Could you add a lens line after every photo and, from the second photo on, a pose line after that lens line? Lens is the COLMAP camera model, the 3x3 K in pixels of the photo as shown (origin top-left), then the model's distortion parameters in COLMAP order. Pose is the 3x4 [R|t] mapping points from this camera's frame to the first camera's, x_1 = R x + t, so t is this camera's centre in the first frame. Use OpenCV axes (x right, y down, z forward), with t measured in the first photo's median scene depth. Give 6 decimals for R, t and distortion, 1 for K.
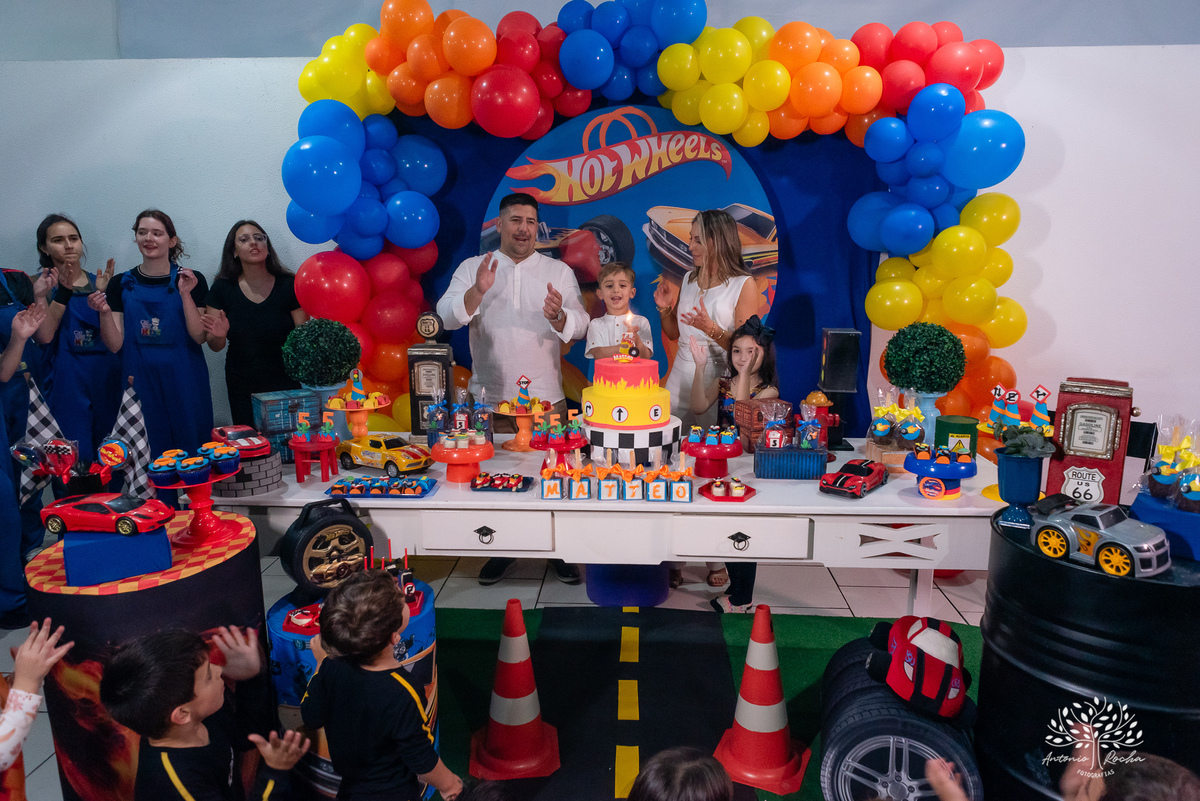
lens RADIAL K [[780.9, 0, 600.0], [0, 780.9, 400.5], [0, 0, 1]] dist [0.036030, -0.037751]
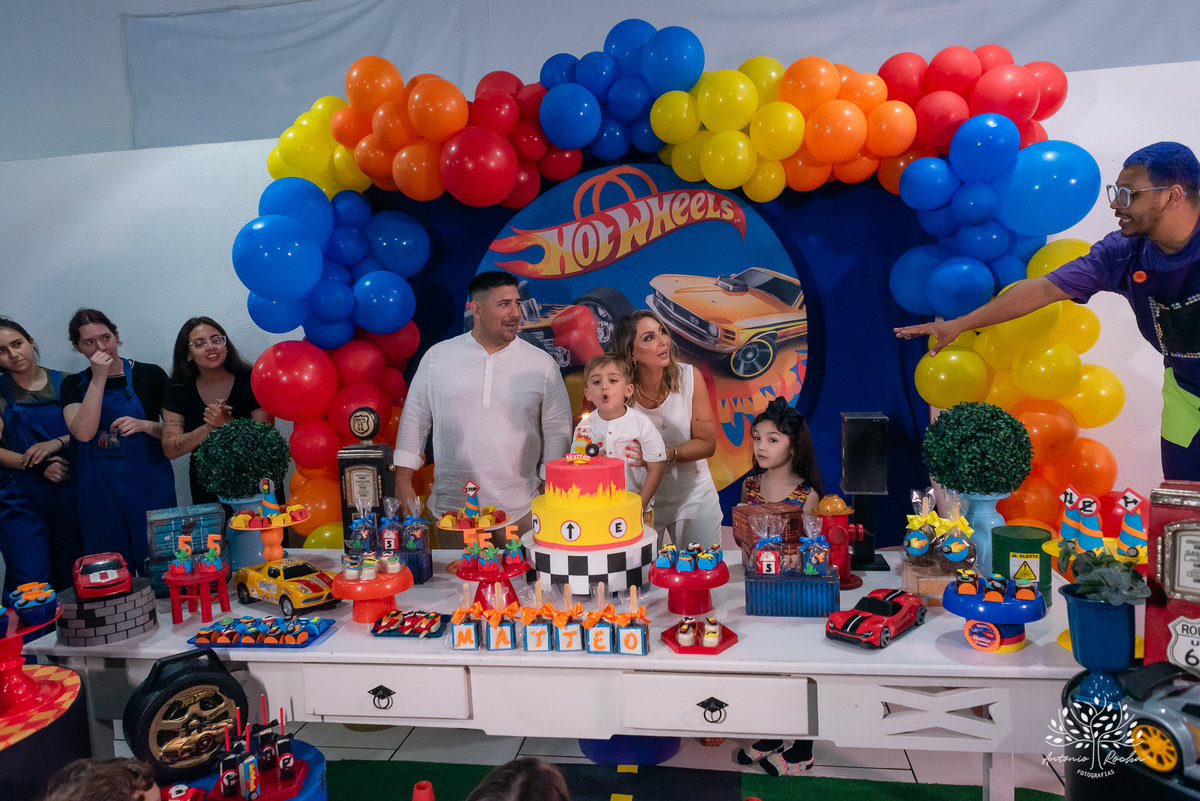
lens RADIAL K [[805.9, 0, 600.0], [0, 805.9, 400.5], [0, 0, 1]] dist [0.038618, -0.032184]
pose [[0.994378, -0.030745, -0.101324, 0.125003], [0.020225, 0.994448, -0.103264, -0.025115], [0.103937, 0.100634, 0.989480, 0.165677]]
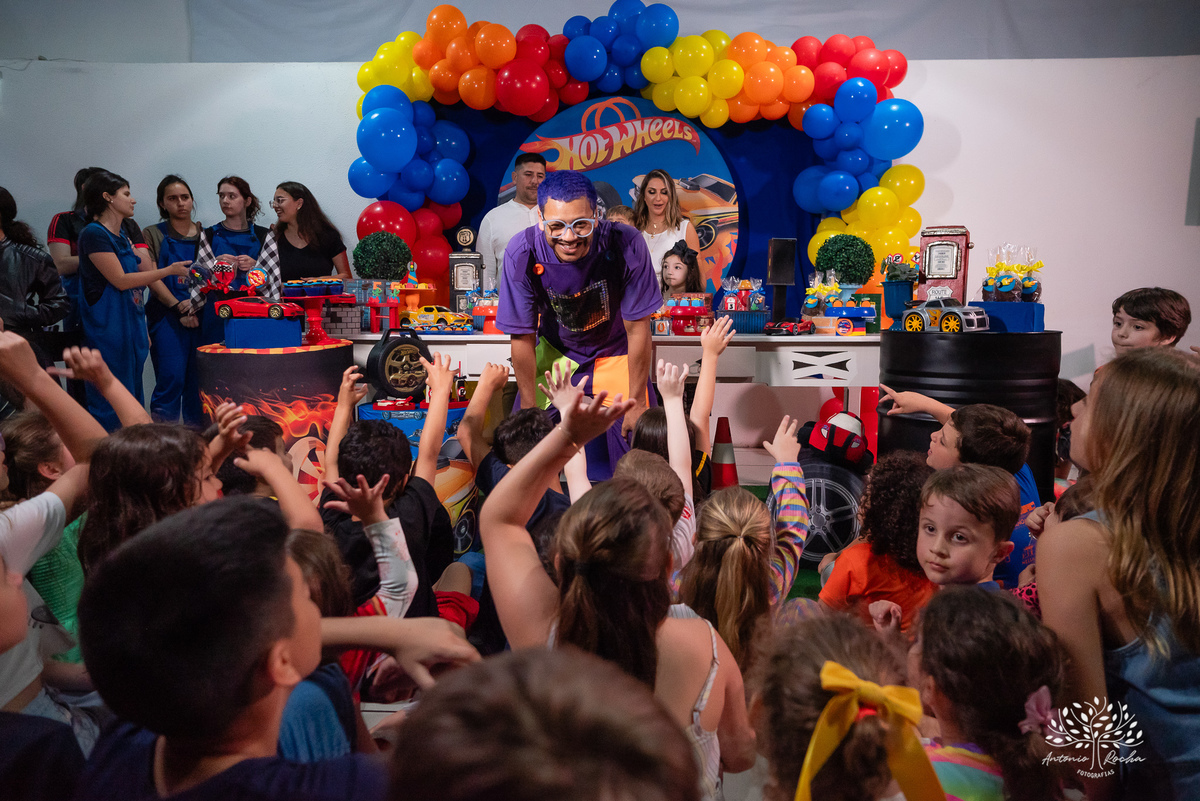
lens RADIAL K [[772.2, 0, 596.9], [0, 772.2, 376.0], [0, 0, 1]] dist [-0.028763, 0.056785]
pose [[0.999759, 0.006069, 0.021102, -0.028399], [-0.003894, 0.994815, -0.101631, 0.265090], [-0.021610, 0.101525, 0.994598, -0.251280]]
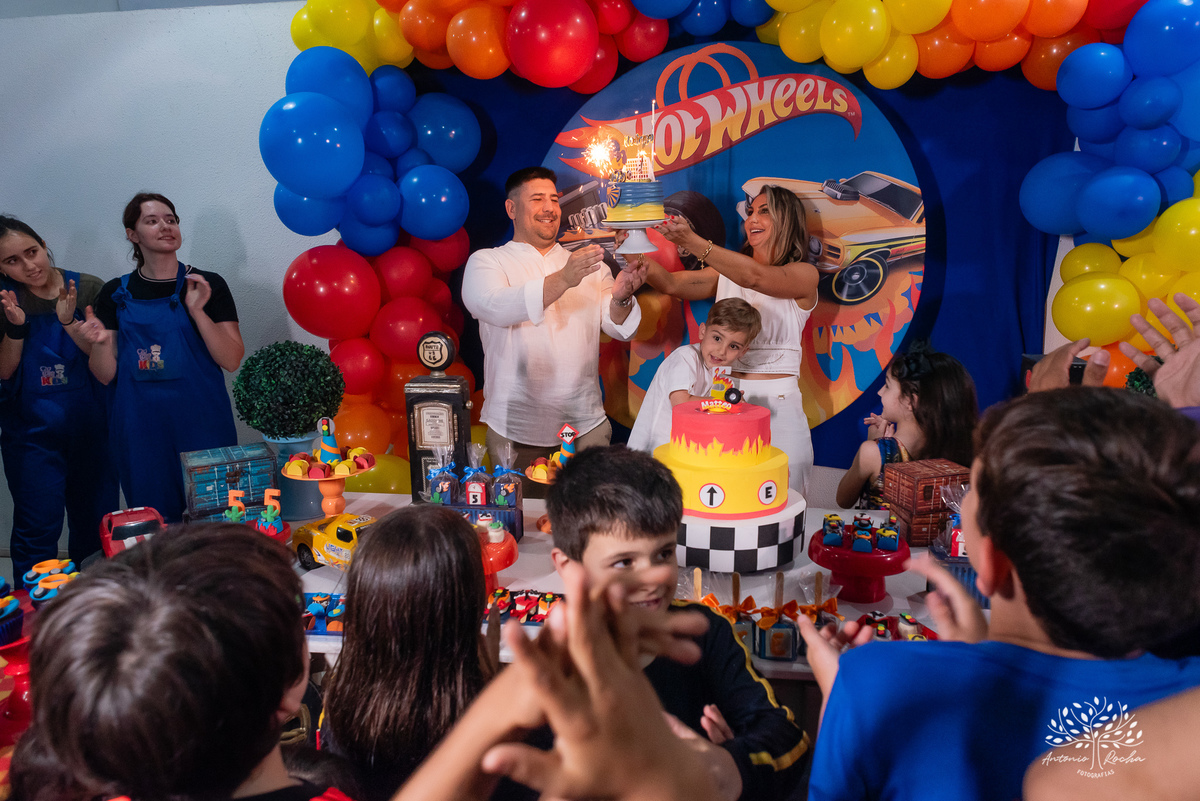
lens RADIAL K [[821.1, 0, 600.0], [0, 821.1, 400.5], [0, 0, 1]] dist [0.067158, -0.105500]
pose [[0.995815, 0.002961, -0.091343, -0.003891], [-0.002404, 0.999978, 0.006206, -0.057099], [0.091360, -0.005960, 0.995800, 0.282063]]
